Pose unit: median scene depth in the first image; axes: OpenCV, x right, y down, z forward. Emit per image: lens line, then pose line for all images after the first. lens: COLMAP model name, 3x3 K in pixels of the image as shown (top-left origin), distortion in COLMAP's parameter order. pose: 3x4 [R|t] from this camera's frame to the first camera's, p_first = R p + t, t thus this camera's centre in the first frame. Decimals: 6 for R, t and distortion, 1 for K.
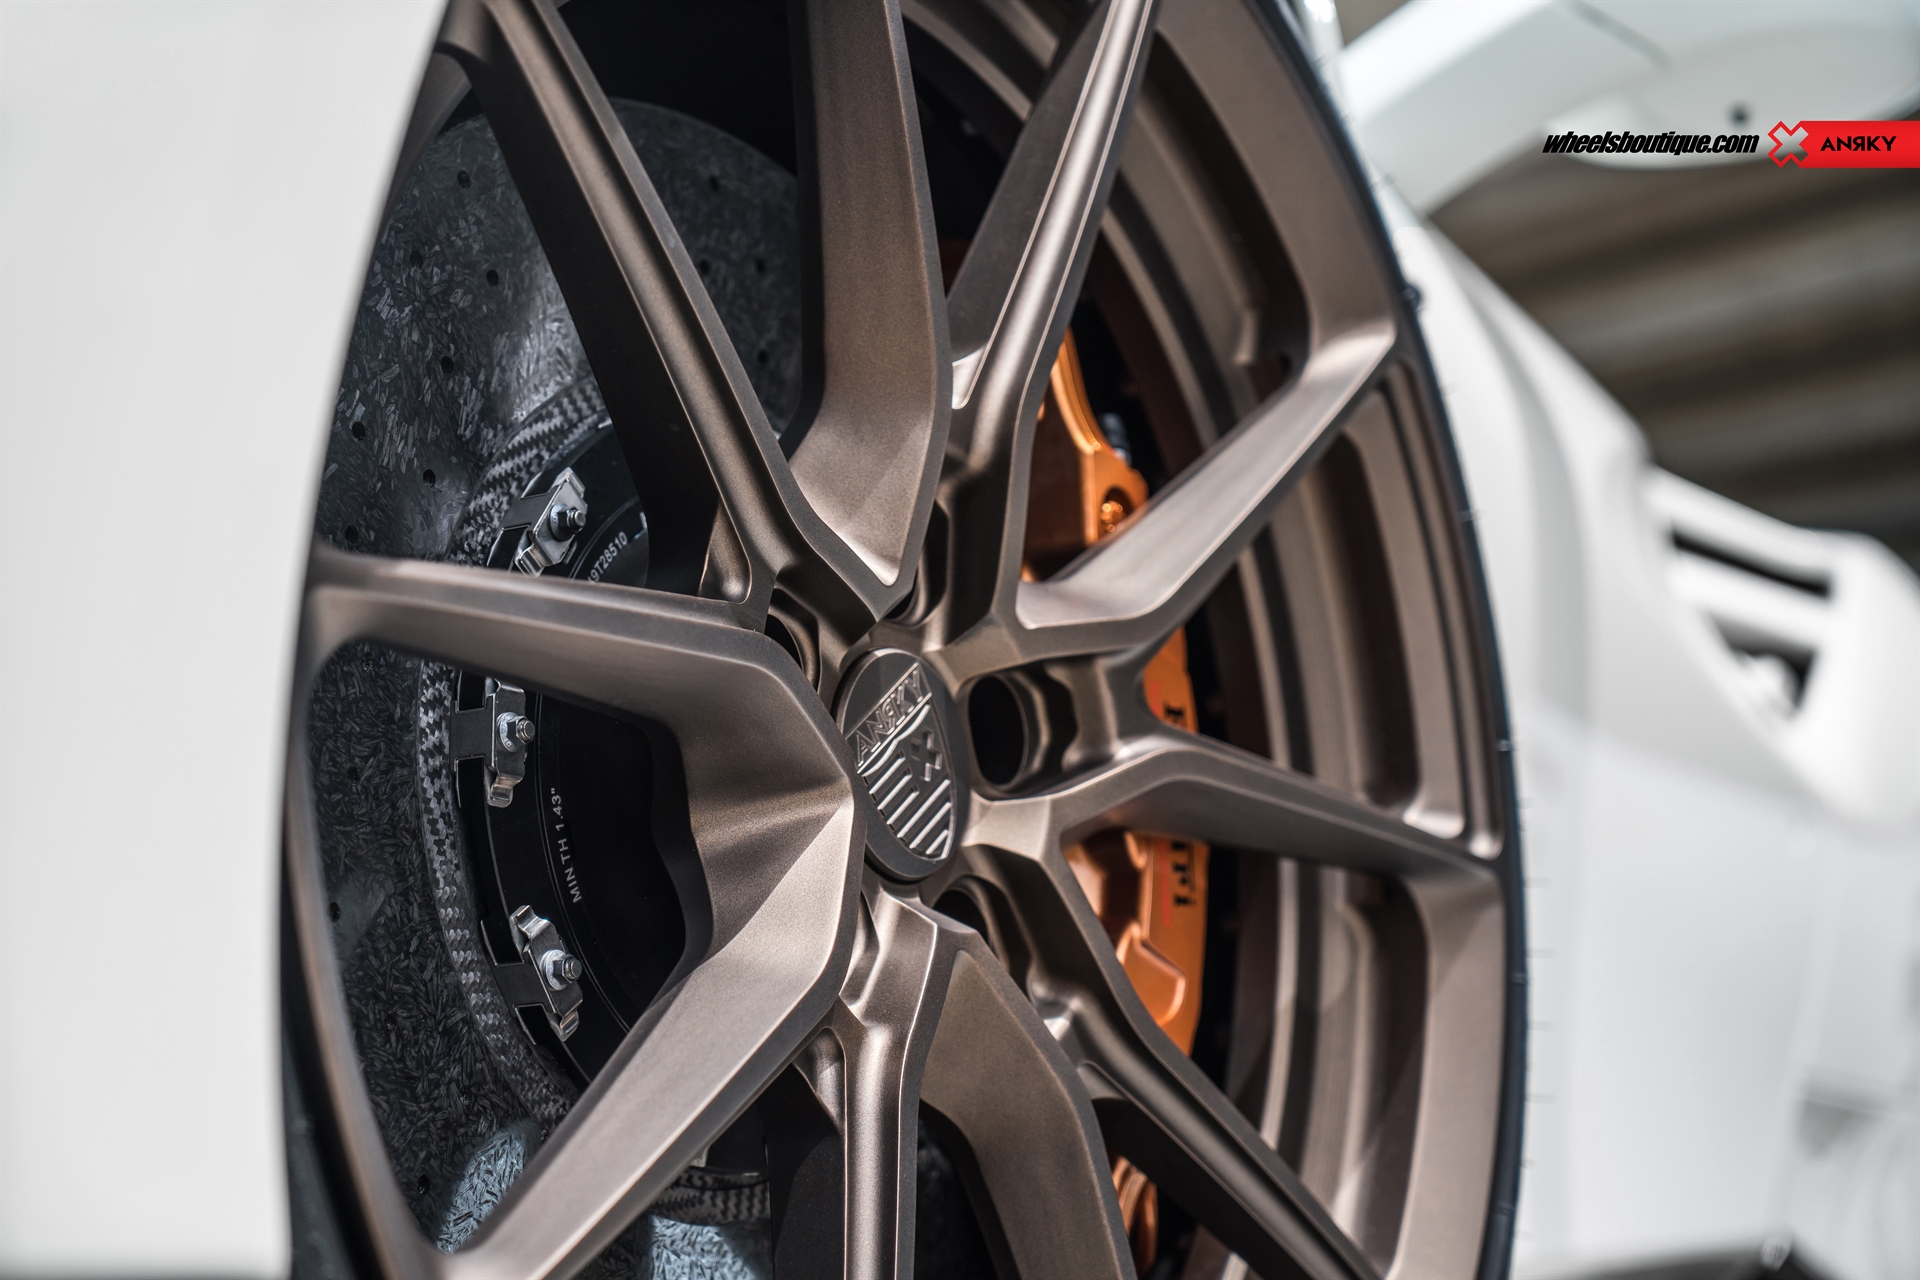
lens RADIAL K [[3887.3, 0, 960.0], [0, 3887.3, 640.0], [0, 0, 1]] dist [0.000240, -0.001662]
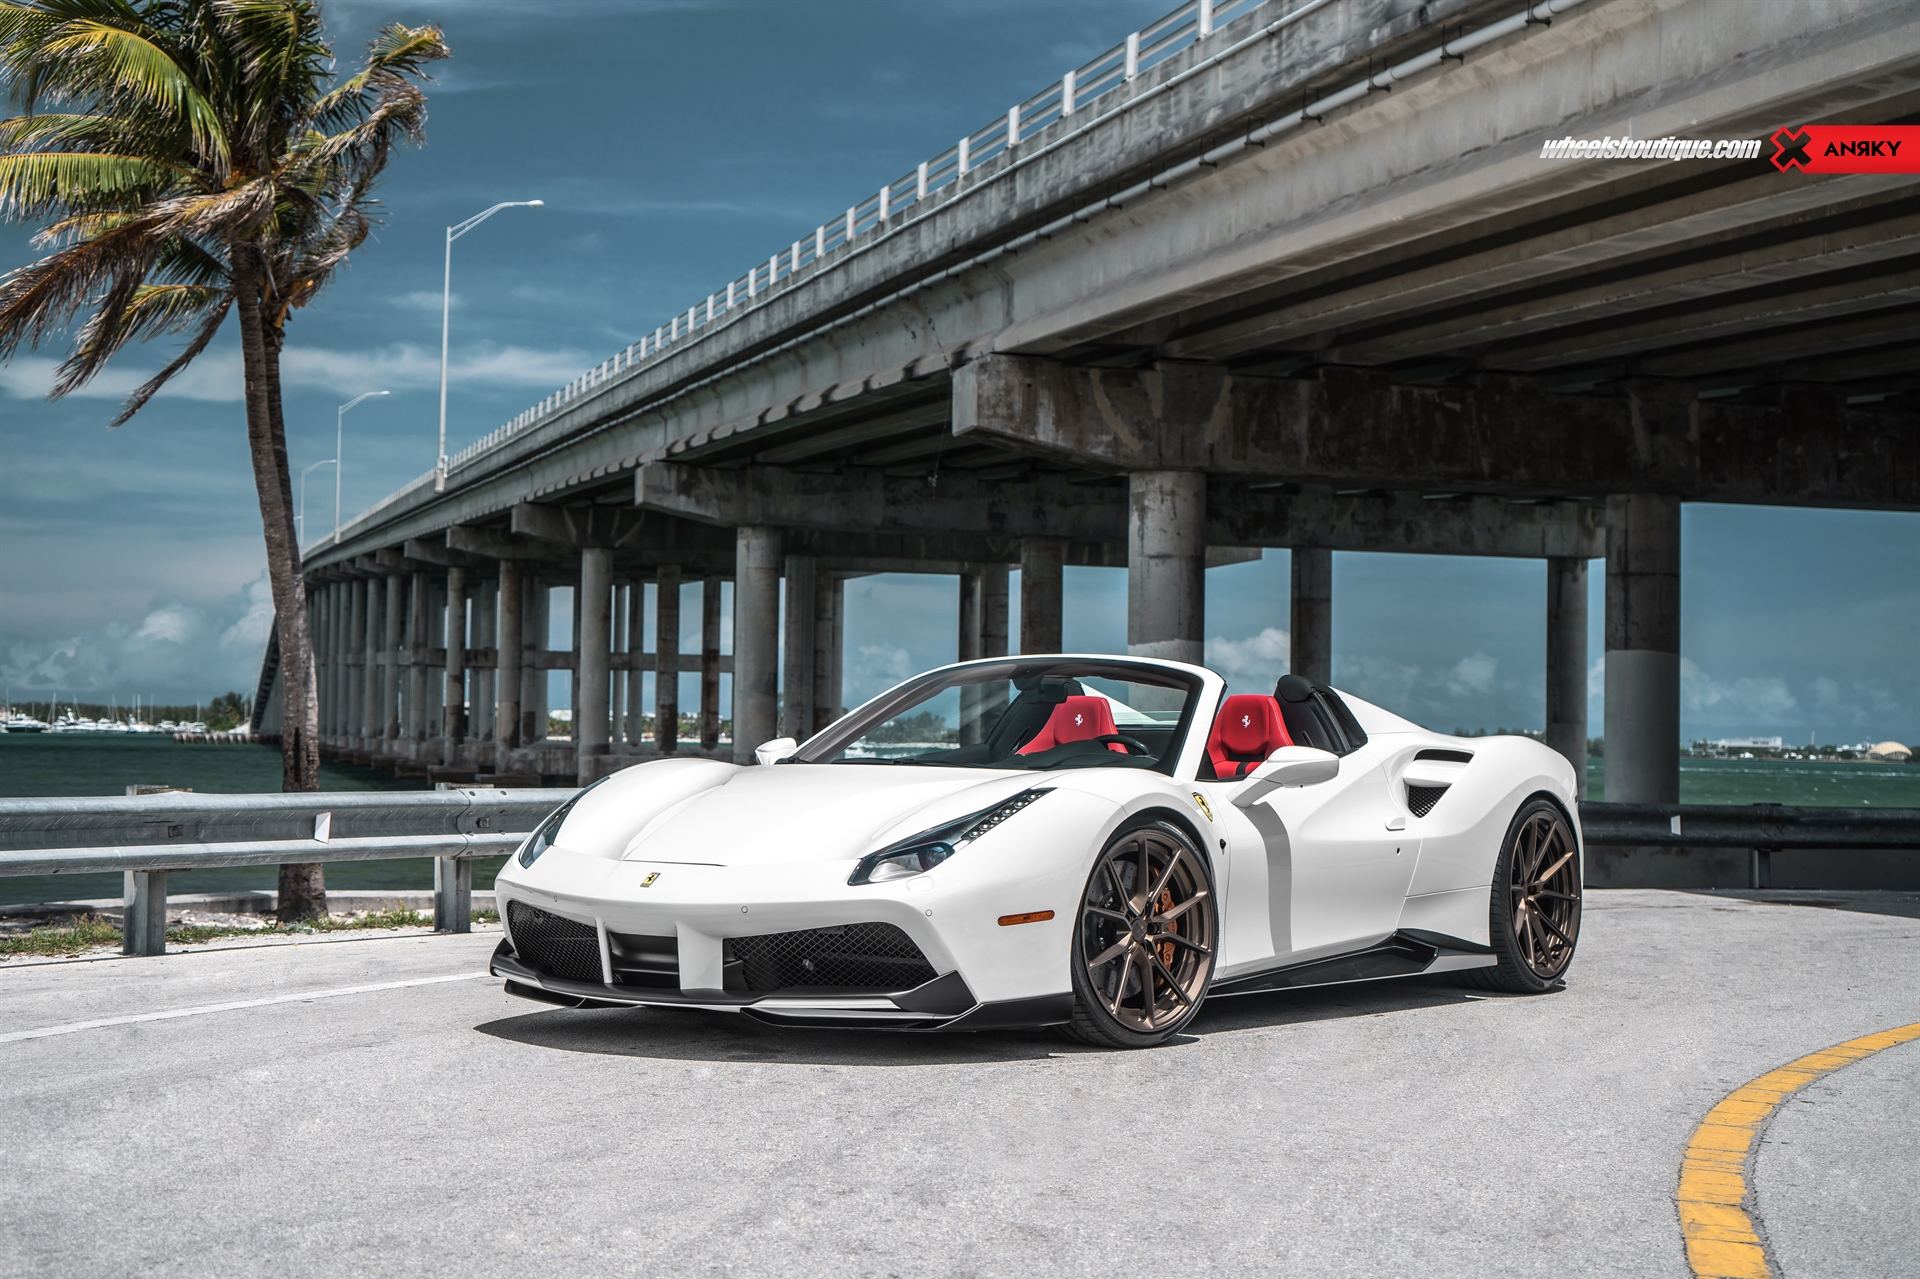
lens RADIAL K [[2878.4, 0, 960.0], [0, 2878.4, 639.5], [0, 0, 1]] dist [0.076572, 0.122426]
pose [[0.972363, 0.153828, -0.175635, 0.735164], [-0.164520, 0.985208, -0.047941, -0.278247], [0.165663, 0.075511, 0.983287, -6.551933]]
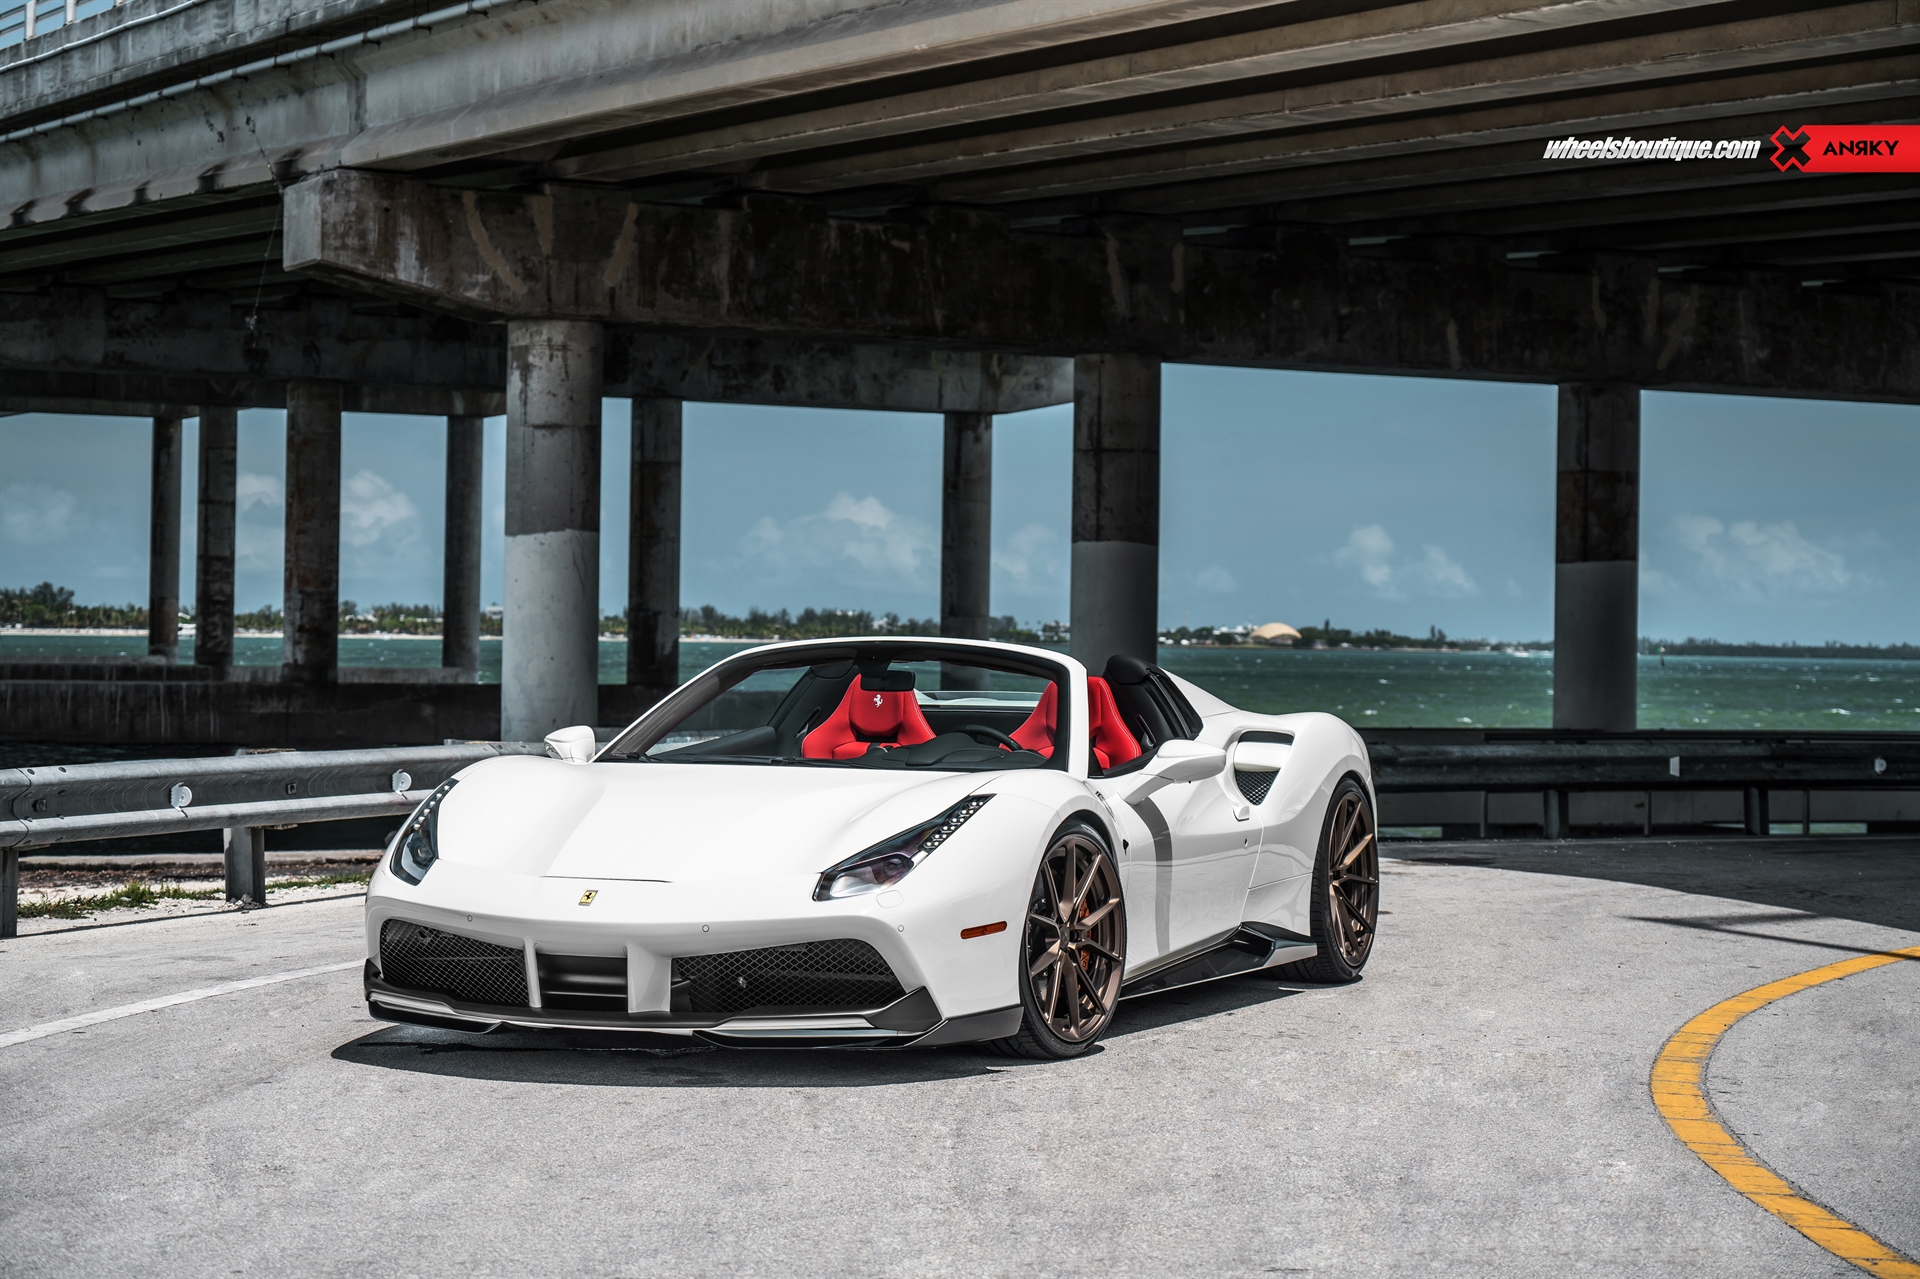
lens RADIAL K [[3671.0, 0, 960.0], [0, 3671.0, 639.5], [0, 0, 1]] dist [0.153561, 0.105136]
pose [[0.987082, 0.155434, 0.038846, -0.751761], [-0.153612, 0.987052, -0.046178, -0.242700], [-0.045520, 0.039614, 0.998178, -8.339325]]
